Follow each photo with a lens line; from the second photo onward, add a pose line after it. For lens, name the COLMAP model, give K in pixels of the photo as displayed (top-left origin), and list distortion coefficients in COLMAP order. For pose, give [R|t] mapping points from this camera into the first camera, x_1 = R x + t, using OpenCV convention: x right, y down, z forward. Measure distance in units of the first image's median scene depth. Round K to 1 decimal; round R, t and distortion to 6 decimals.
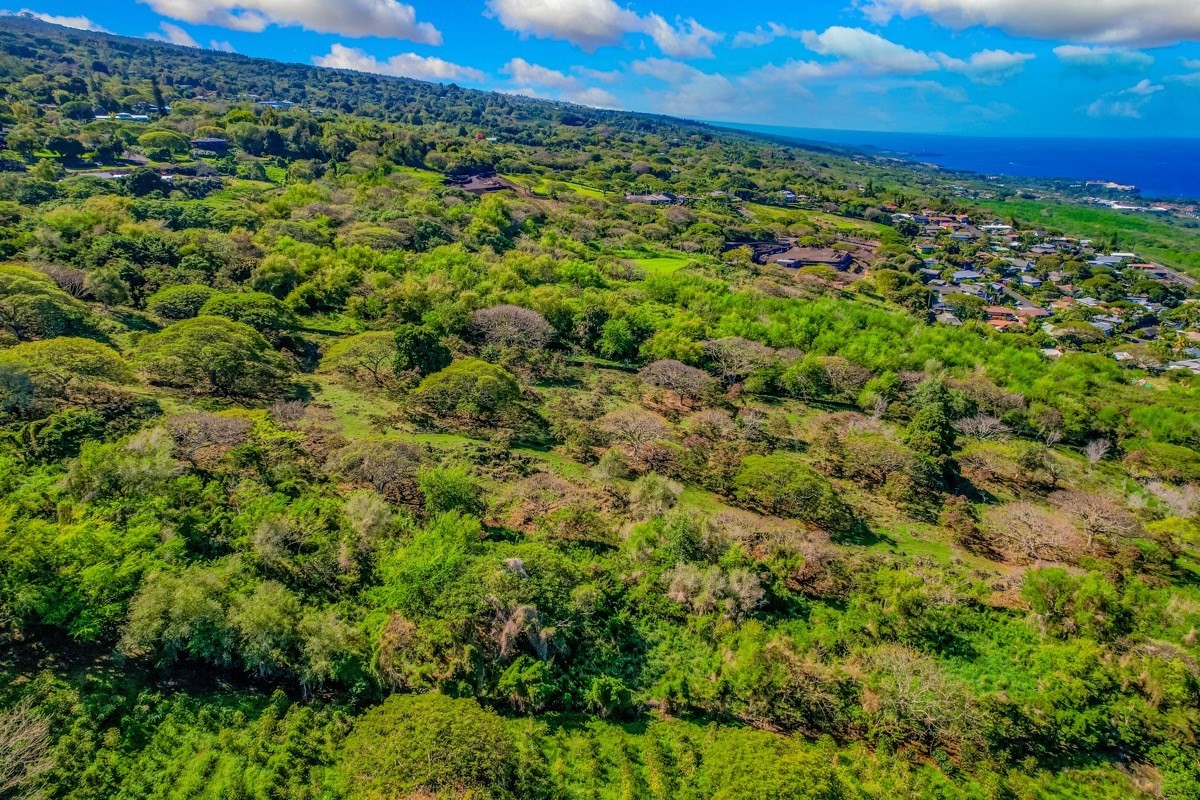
lens RADIAL K [[765.9, 0, 590.9], [0, 765.9, 385.8], [0, 0, 1]] dist [-0.082766, 0.074702]
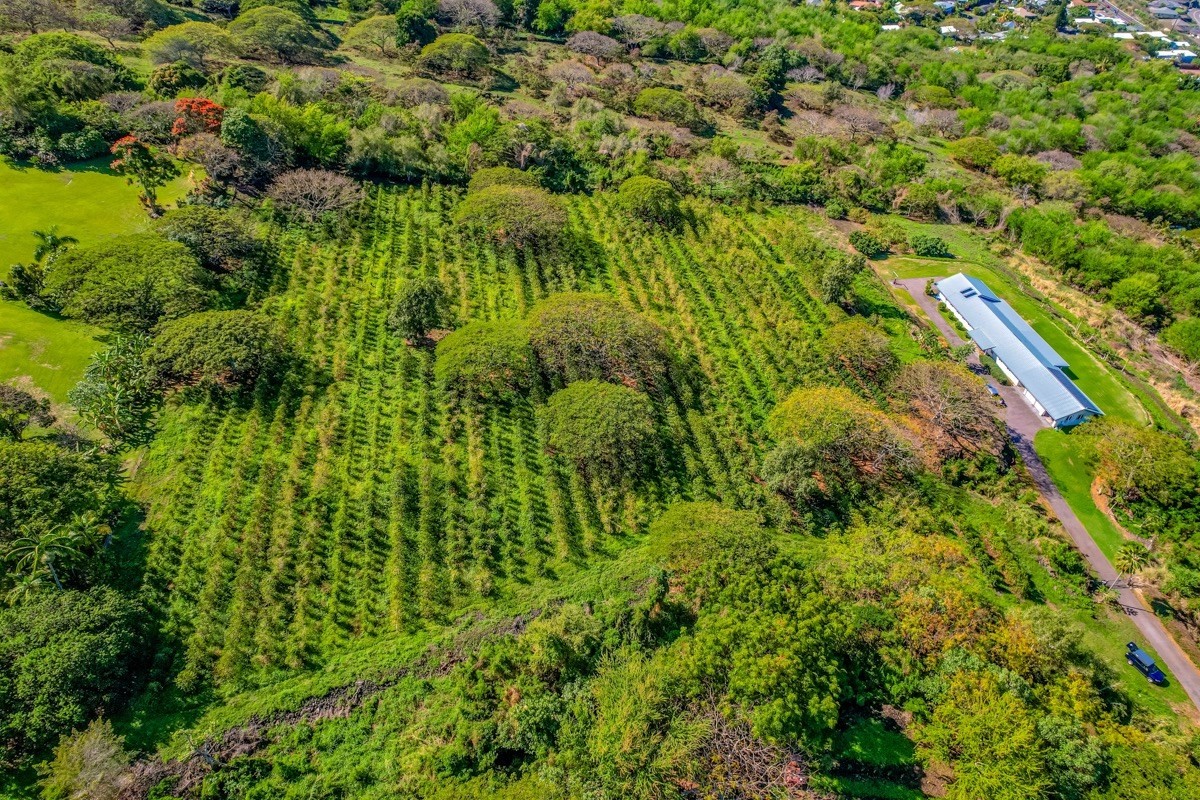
lens RADIAL K [[765.9, 0, 590.9], [0, 765.9, 385.8], [0, 0, 1]] dist [-0.082766, 0.074702]
pose [[0.991827, -0.083398, 0.096558, -0.034287], [0.044028, 0.934029, 0.354472, 0.035338], [-0.119751, -0.347324, 0.930068, -0.219424]]
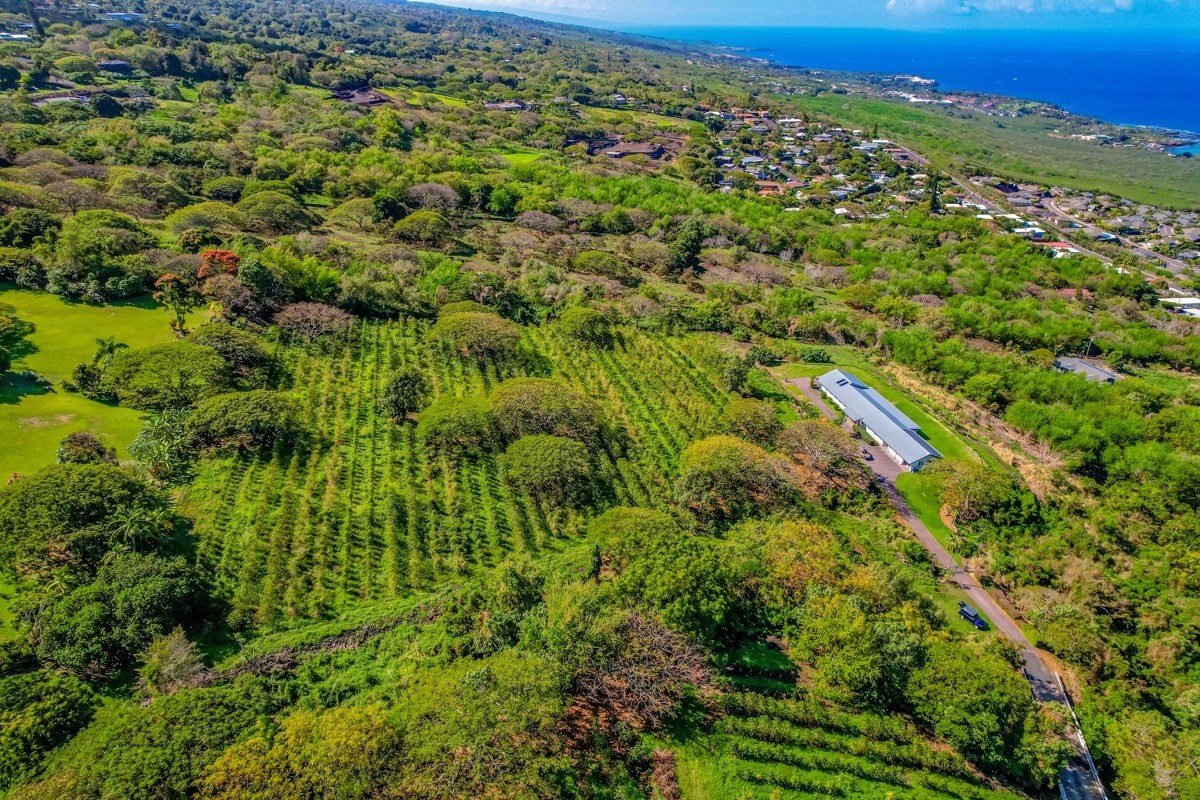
lens RADIAL K [[765.9, 0, 590.9], [0, 765.9, 385.8], [0, 0, 1]] dist [-0.082766, 0.074702]
pose [[0.980663, -0.086930, 0.175337, -0.042957], [0.065242, 0.989898, 0.125876, 0.061629], [-0.184508, -0.112002, 0.976428, -0.297934]]
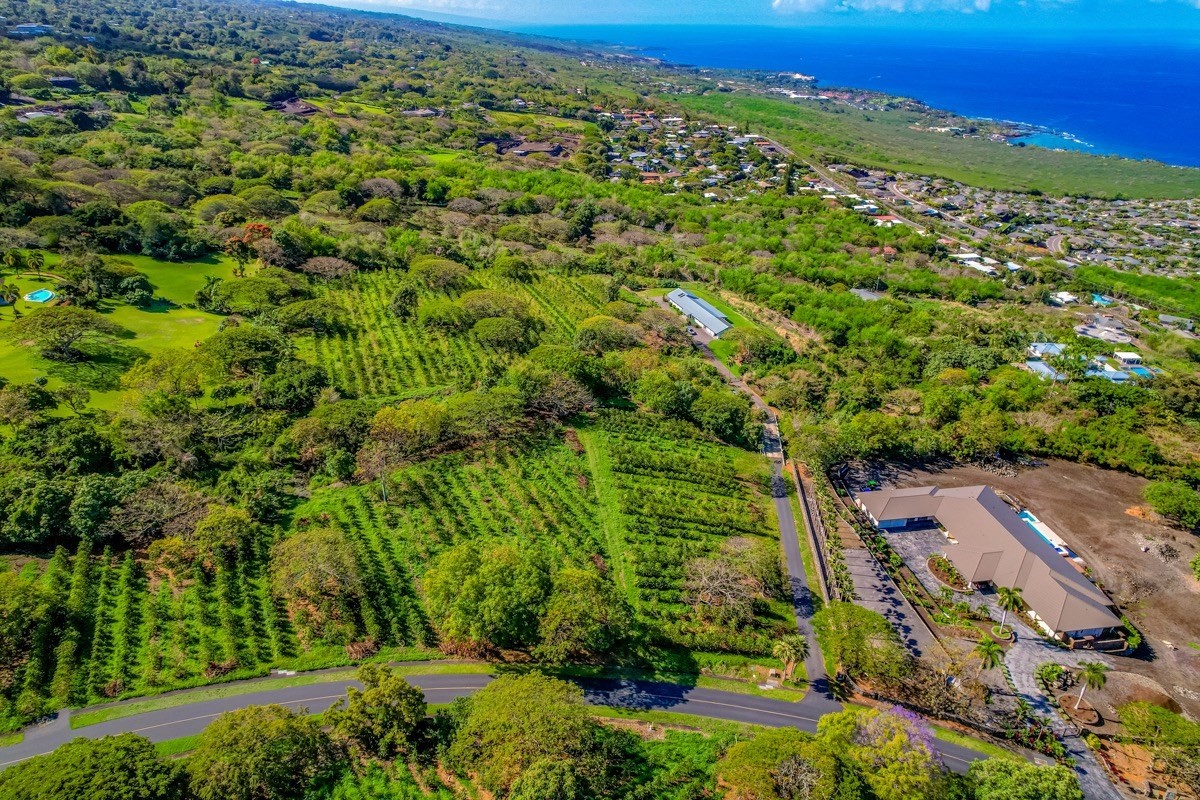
lens RADIAL K [[765.9, 0, 590.9], [0, 765.9, 385.8], [0, 0, 1]] dist [-0.082766, 0.074702]
pose [[0.948189, -0.140353, 0.285023, -0.101516], [0.104693, 0.985053, 0.136782, 0.099772], [-0.299961, -0.099855, 0.948711, -0.510772]]
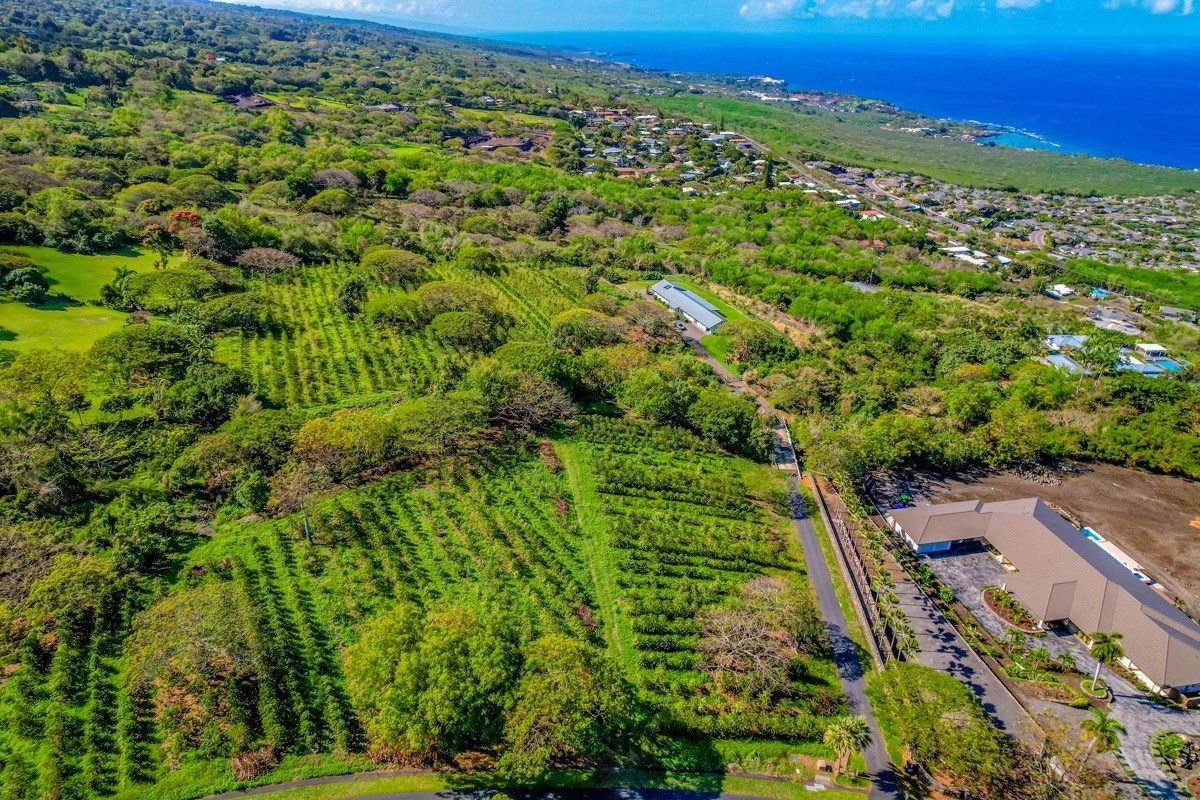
lens RADIAL K [[765.9, 0, 590.9], [0, 765.9, 385.8], [0, 0, 1]] dist [-0.082766, 0.074702]
pose [[0.935916, -0.153508, 0.317013, -0.083548], [0.116585, 0.984311, 0.132441, 0.110771], [-0.332370, -0.086994, 0.939128, -0.445142]]
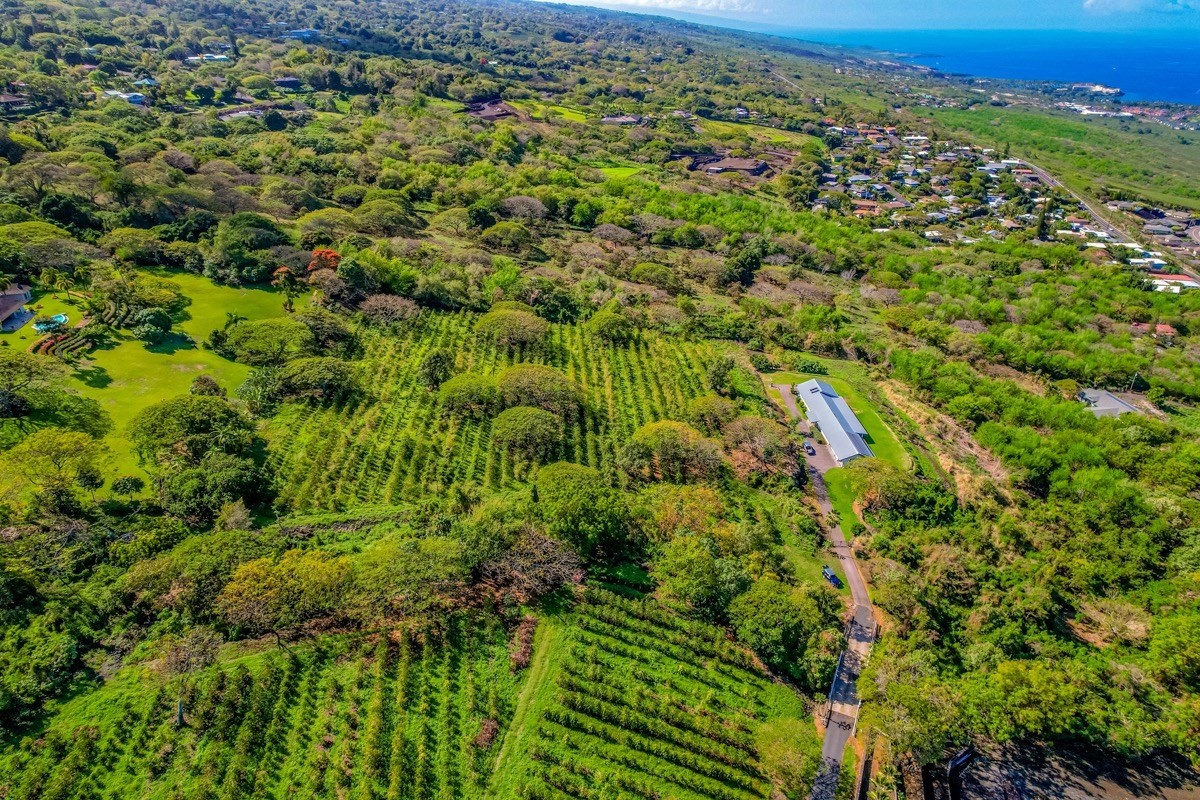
lens RADIAL K [[765.9, 0, 590.9], [0, 765.9, 385.8], [0, 0, 1]] dist [-0.082766, 0.074702]
pose [[0.999961, -0.008274, 0.003012, 0.021236], [0.007864, 0.993087, 0.117114, 0.060901], [-0.003960, -0.117086, 0.993114, -0.392790]]
